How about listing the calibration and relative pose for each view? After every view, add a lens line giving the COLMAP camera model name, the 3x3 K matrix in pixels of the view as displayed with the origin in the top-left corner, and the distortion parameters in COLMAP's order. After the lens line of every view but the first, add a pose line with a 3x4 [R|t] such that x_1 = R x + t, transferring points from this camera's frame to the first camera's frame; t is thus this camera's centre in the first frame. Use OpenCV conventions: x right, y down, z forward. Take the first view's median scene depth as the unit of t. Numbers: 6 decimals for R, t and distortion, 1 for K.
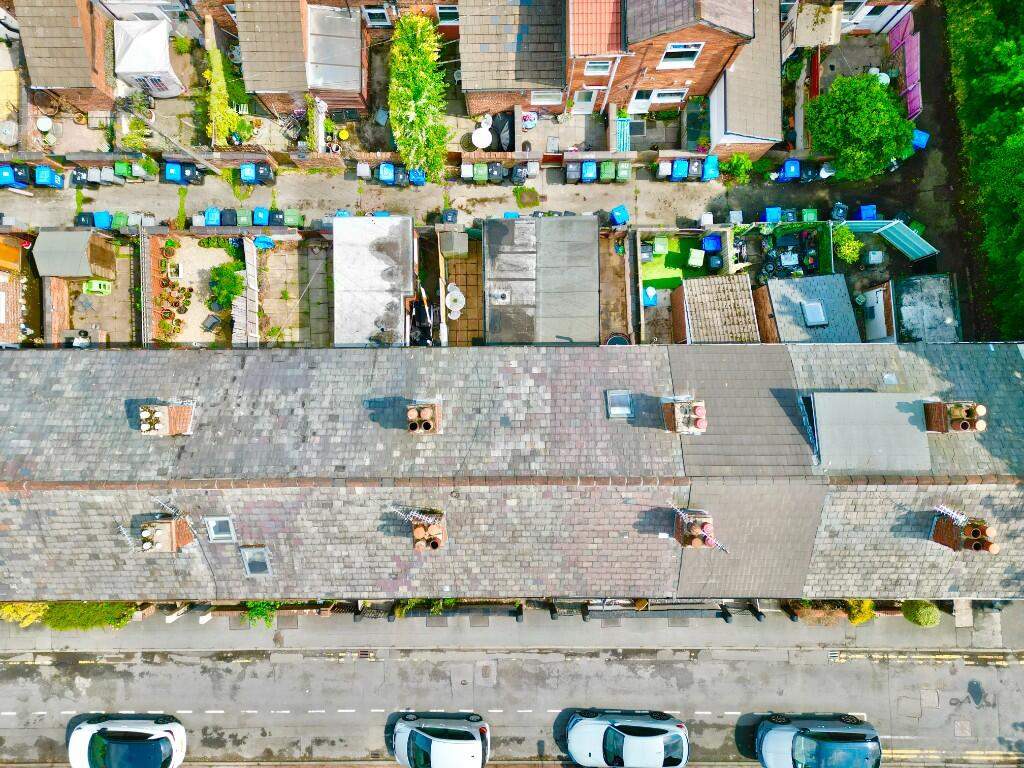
lens RADIAL K [[713.8, 0, 511.3], [0, 713.8, 390.6], [0, 0, 1]] dist [0.027025, -0.009422]
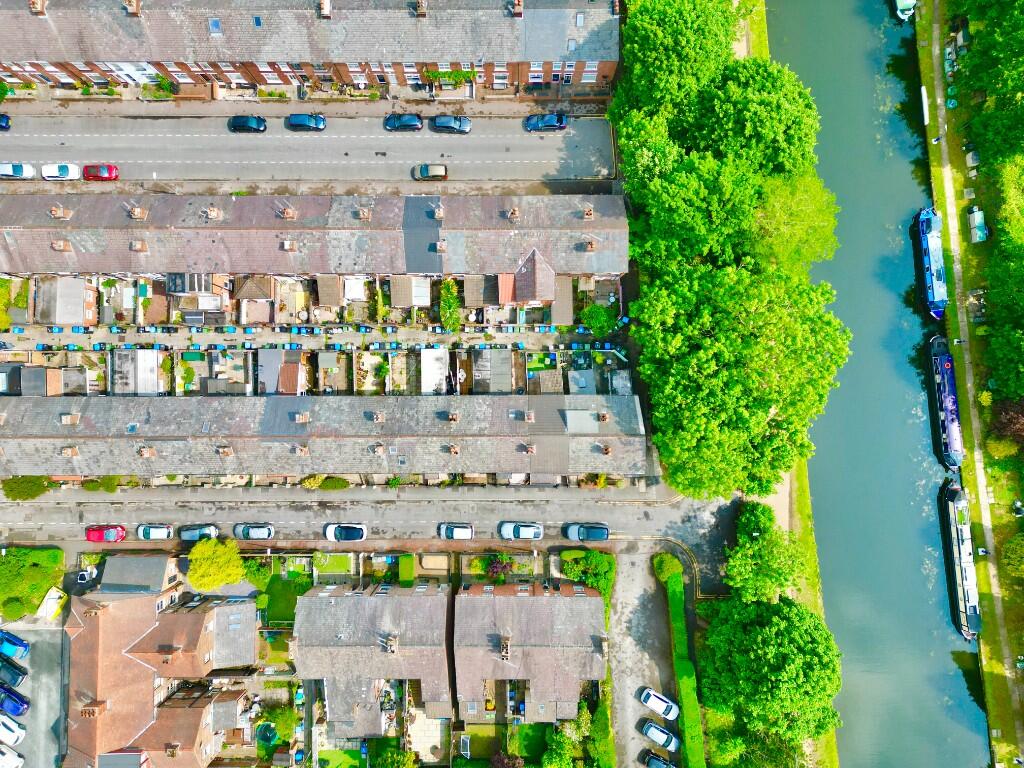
lens RADIAL K [[713.8, 0, 512.4], [0, 713.8, 380.3], [0, 0, 1]] dist [0.027025, -0.009422]
pose [[0.999988, 0.003180, -0.003771, 0.129774], [-0.003219, 0.999941, -0.010349, -0.079618], [0.003738, 0.010361, 0.999939, -1.819847]]
